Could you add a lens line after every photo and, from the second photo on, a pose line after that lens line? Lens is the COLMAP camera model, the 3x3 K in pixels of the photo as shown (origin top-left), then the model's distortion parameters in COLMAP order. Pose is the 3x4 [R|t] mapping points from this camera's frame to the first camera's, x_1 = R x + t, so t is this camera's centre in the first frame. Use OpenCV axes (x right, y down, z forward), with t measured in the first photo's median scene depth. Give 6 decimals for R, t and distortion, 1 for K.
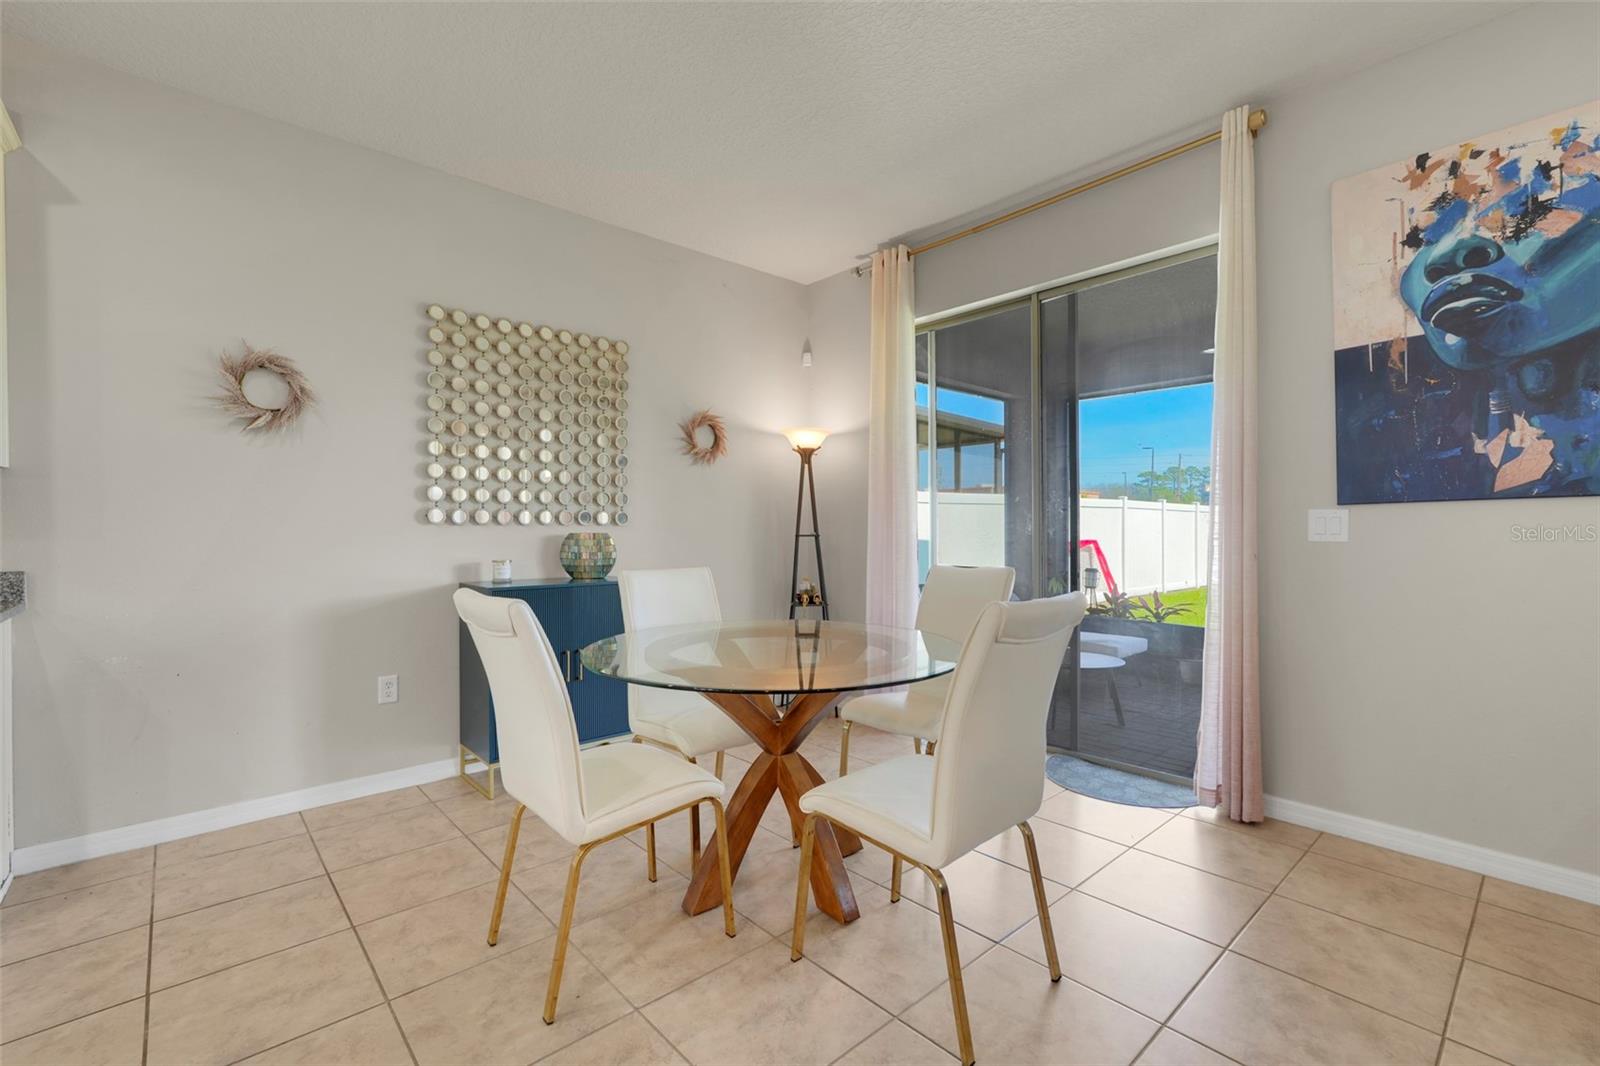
lens RADIAL K [[697.8, 0, 796.4], [0, 697.8, 536.4], [0, 0, 1]] dist [-0.010953, 0.005071]
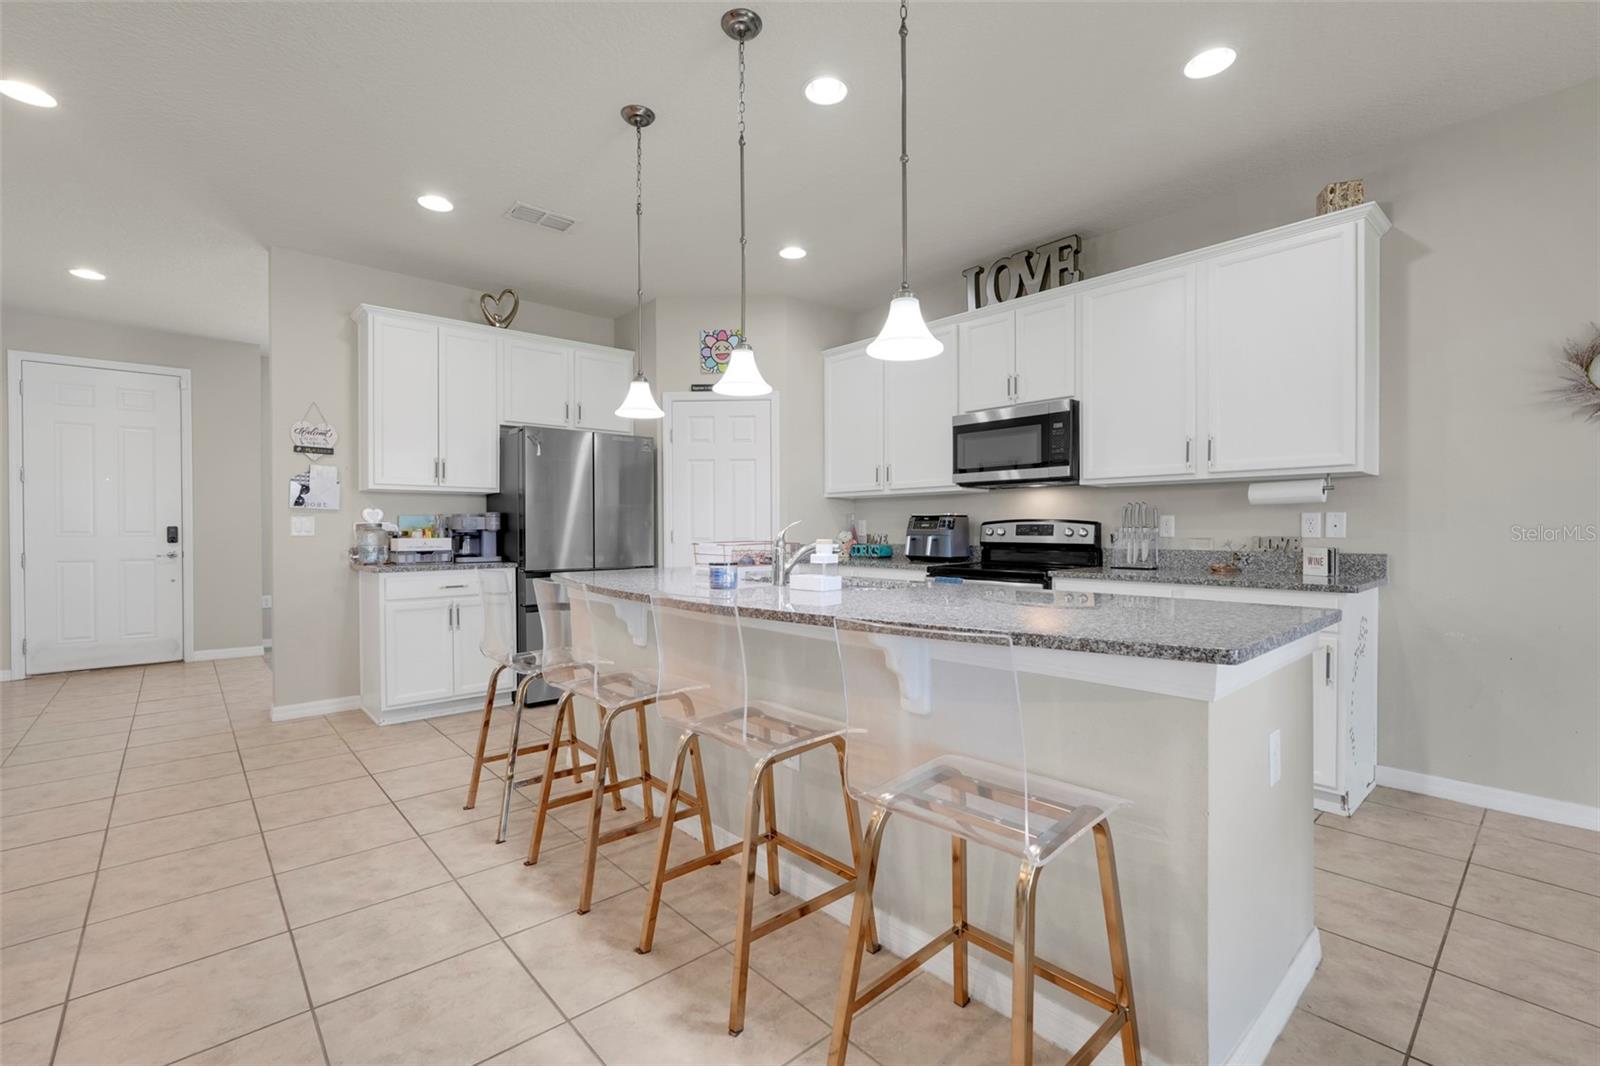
lens RADIAL K [[697.8, 0, 796.0], [0, 697.8, 532.4], [0, 0, 1]] dist [-0.010953, 0.005071]
pose [[-0.007011, 0.010730, -0.999918, 0.191603], [-0.010006, 0.999892, 0.010800, 0.006592], [0.999925, 0.010081, -0.006902, -0.098030]]
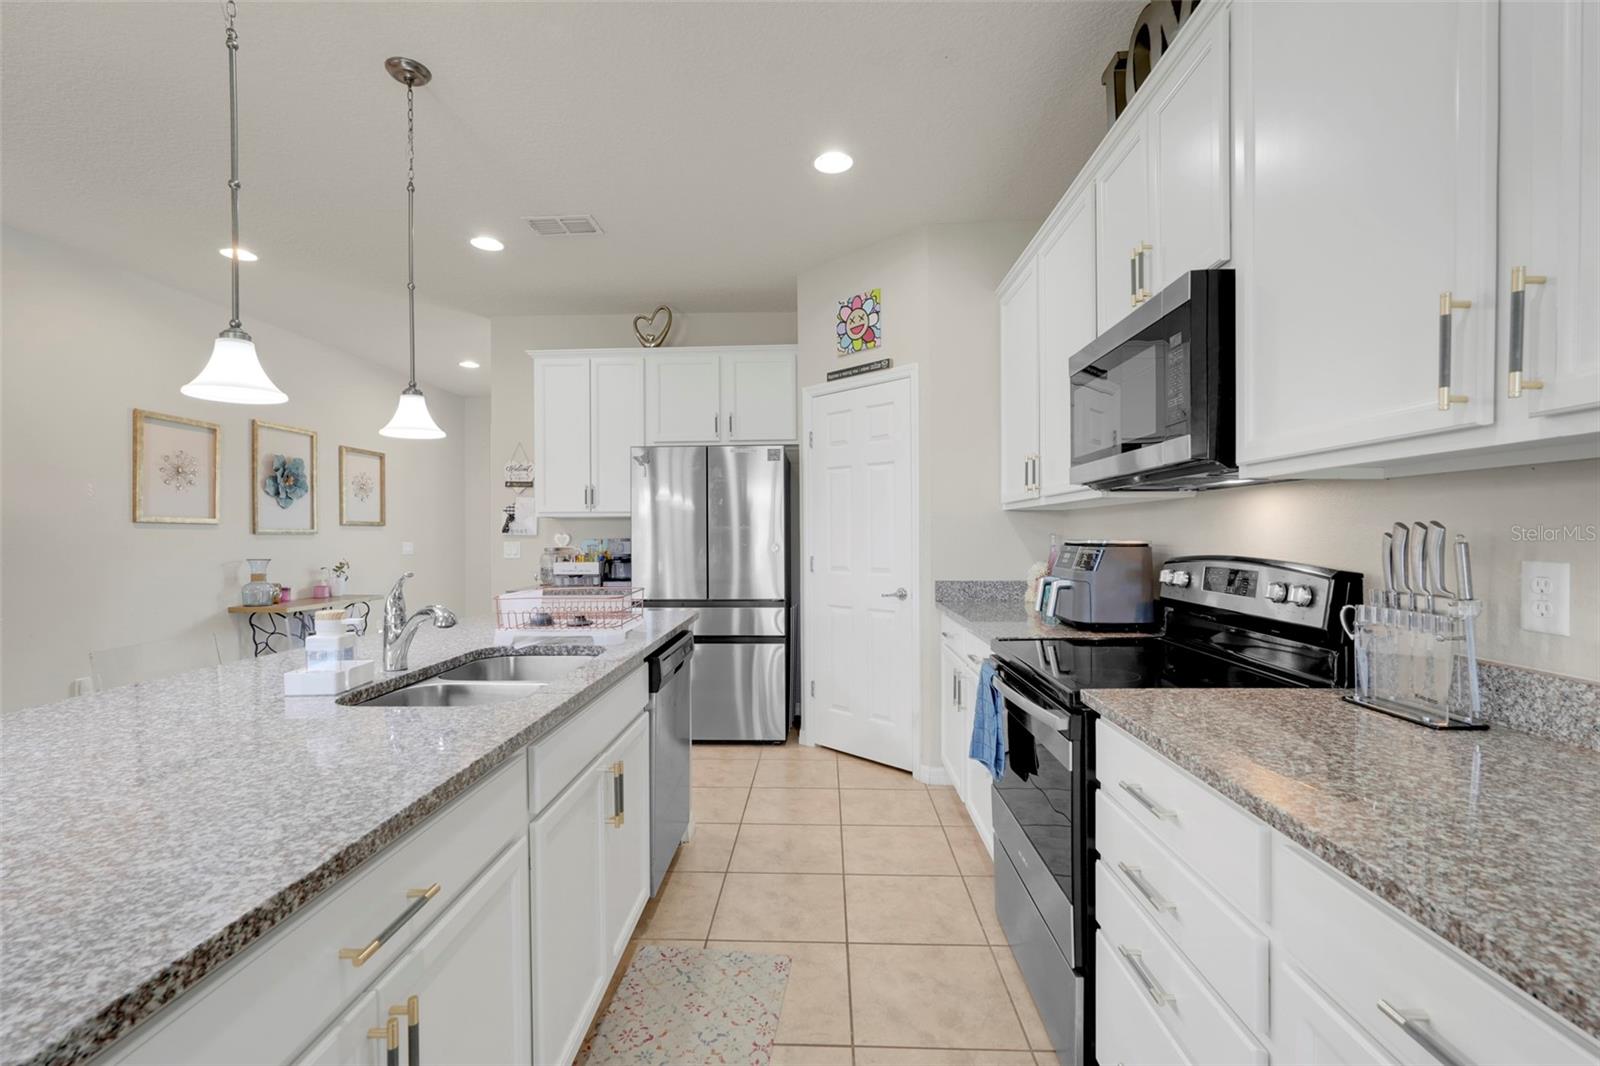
lens RADIAL K [[697.8, 0, 795.9], [0, 697.8, 536.6], [0, 0, 1]] dist [-0.010953, 0.005071]
pose [[-0.699839, 0.011587, -0.714207, -0.663253], [0.000556, 0.999877, 0.015677, -0.048225], [0.714301, 0.010574, -0.699759, 0.683199]]
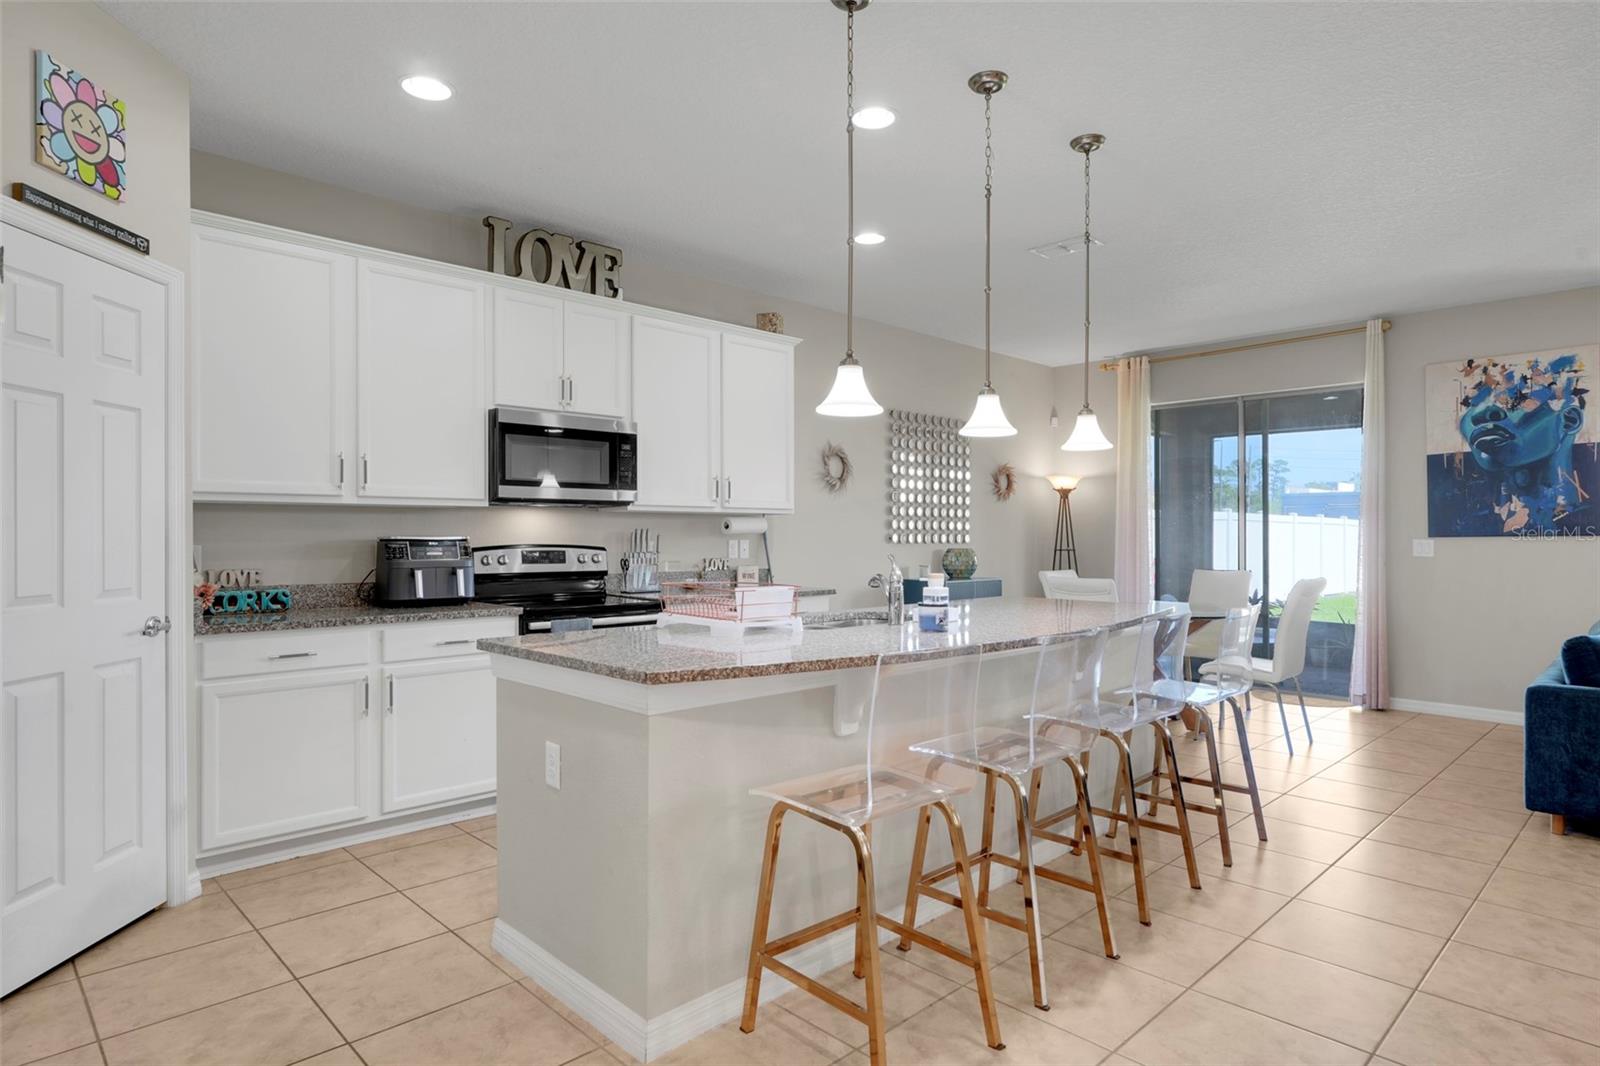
lens RADIAL K [[887.8, 0, 792.5], [0, 887.8, 538.0], [0, 0, 1]] dist [-0.007496, 0.001702]
pose [[0.999519, 0.006021, 0.030422, -1.081614], [-0.005796, 0.999955, -0.007461, -0.016513], [-0.030465, 0.007281, 0.999509, -1.430627]]
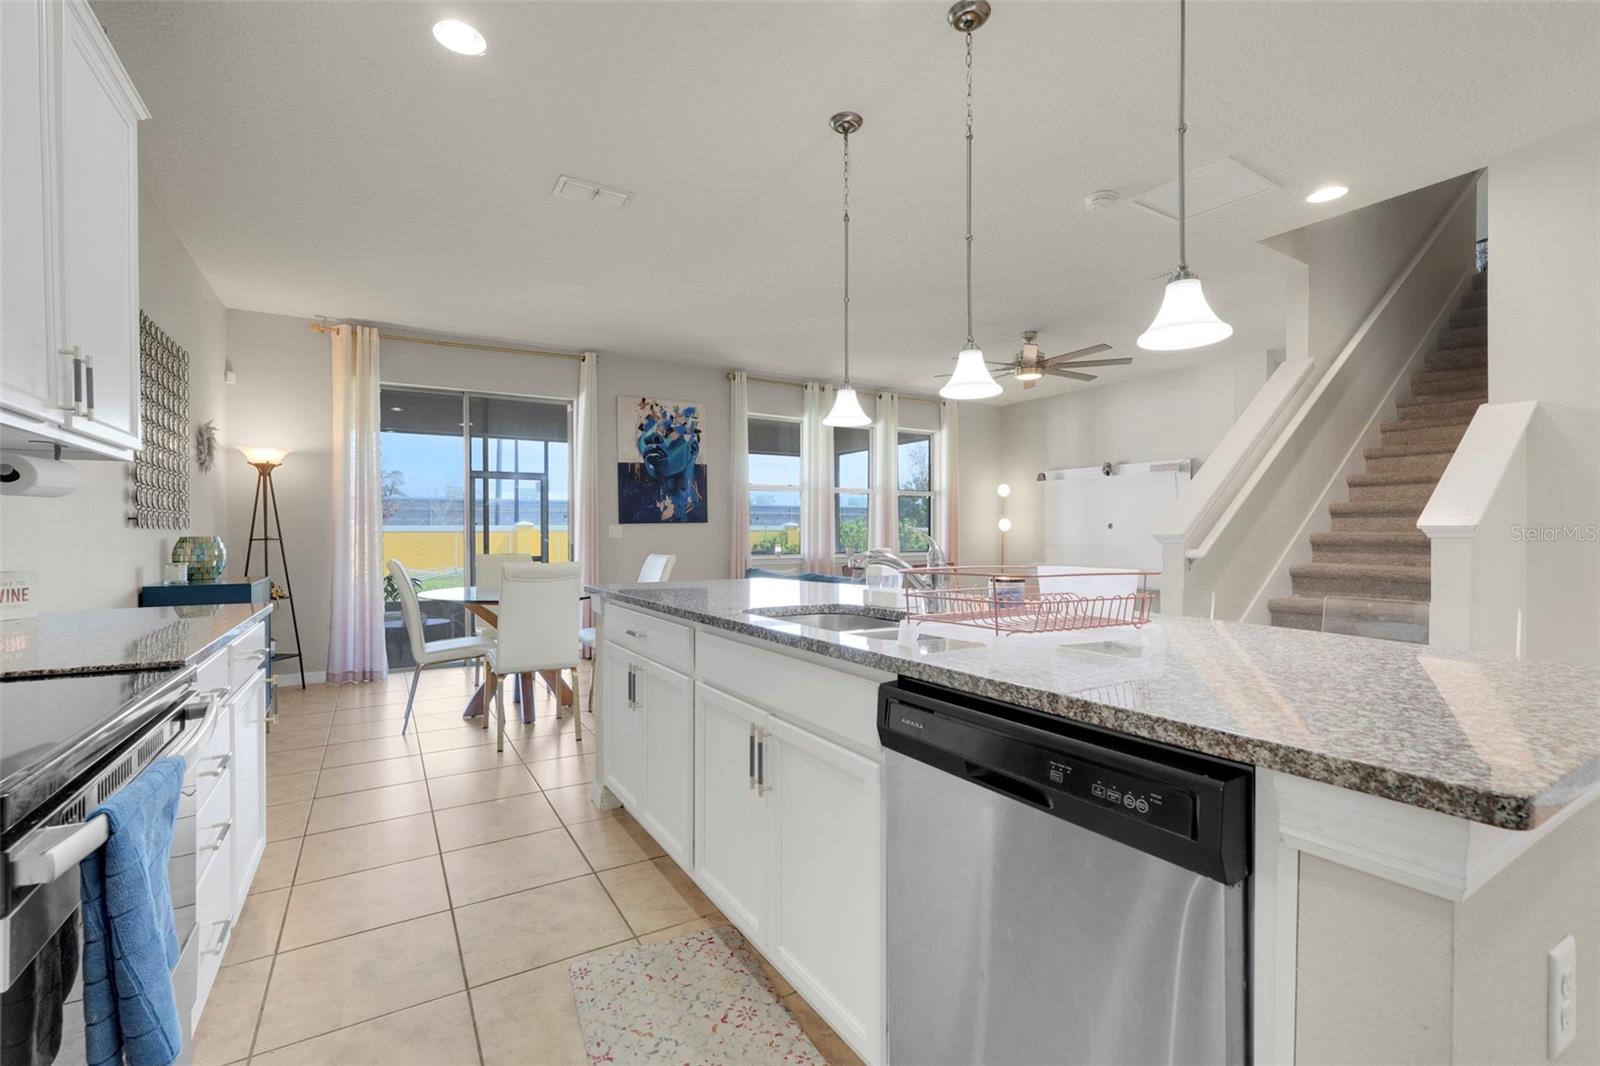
lens RADIAL K [[697.8, 0, 794.4], [0, 697.8, 533.3], [0, 0, 1]] dist [-0.010953, 0.005071]
pose [[0.199948, -0.000229, 0.979806, -1.695902], [0.012703, 0.999917, -0.002358, 0.004230], [-0.979724, 0.012918, 0.199935, -0.140464]]
